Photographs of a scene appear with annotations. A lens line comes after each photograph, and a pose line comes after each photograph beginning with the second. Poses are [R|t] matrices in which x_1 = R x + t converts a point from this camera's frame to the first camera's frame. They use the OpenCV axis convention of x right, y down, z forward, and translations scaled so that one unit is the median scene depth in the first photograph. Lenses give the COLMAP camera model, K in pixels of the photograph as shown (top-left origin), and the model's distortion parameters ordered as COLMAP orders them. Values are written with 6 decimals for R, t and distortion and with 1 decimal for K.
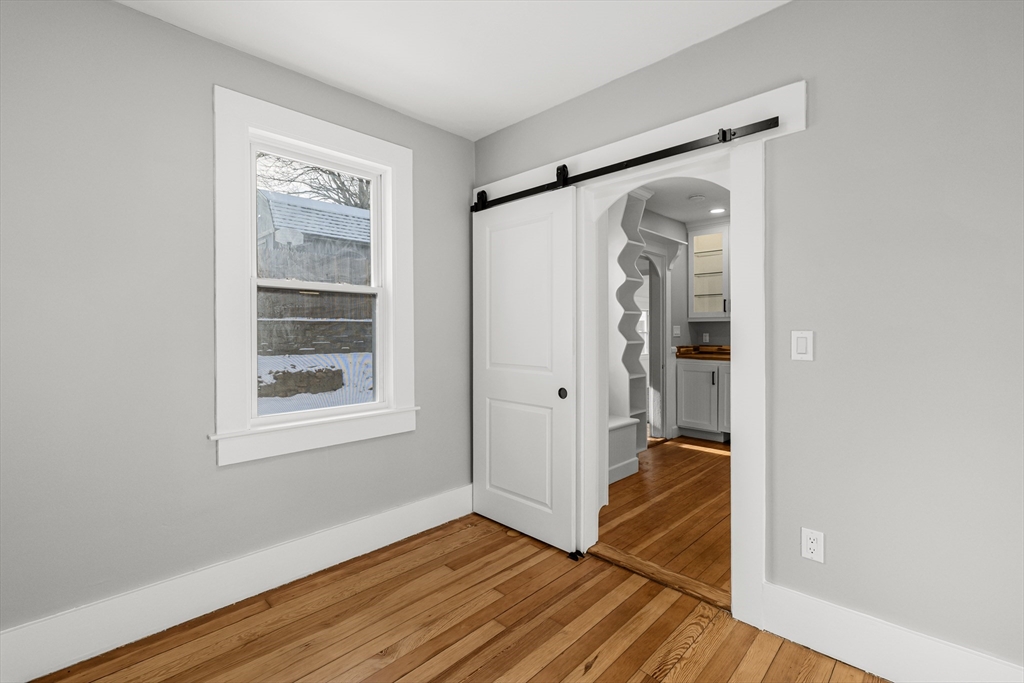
lens RADIAL K [[454.2, 0, 508.6], [0, 454.2, 337.5], [0, 0, 1]] dist [-0.001650, 0.000423]
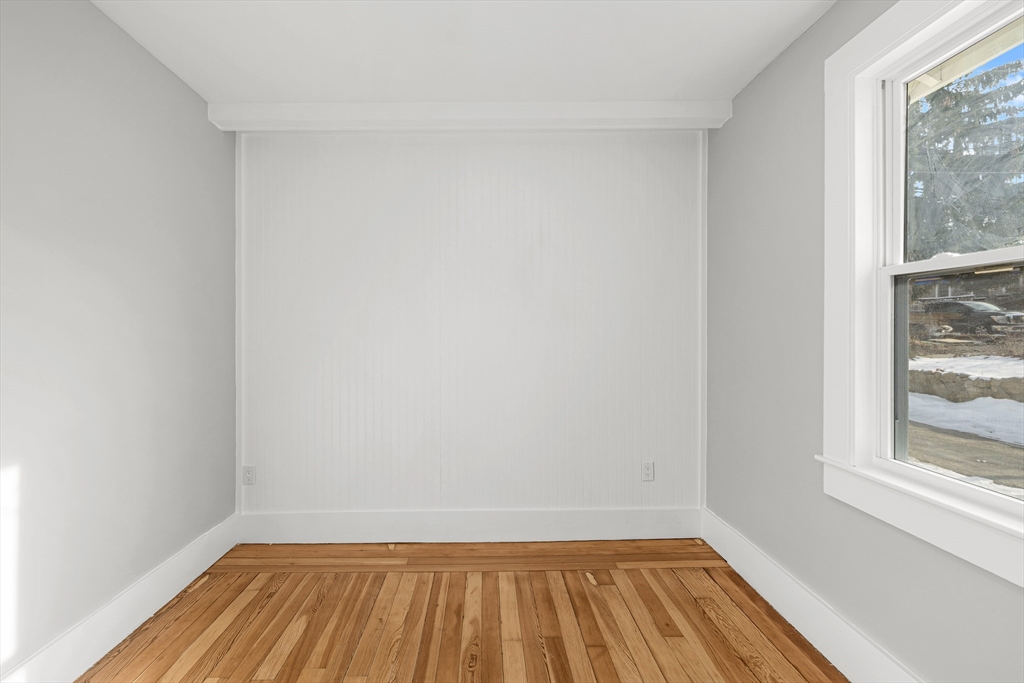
lens RADIAL K [[454.2, 0, 508.1], [0, 454.2, 344.7], [0, 0, 1]] dist [-0.001650, 0.000423]
pose [[-0.700712, 0.014838, -0.713290, 0.362472], [-0.001972, 0.999740, 0.022733, -0.020501], [0.713442, 0.017336, -0.700500, 1.025455]]
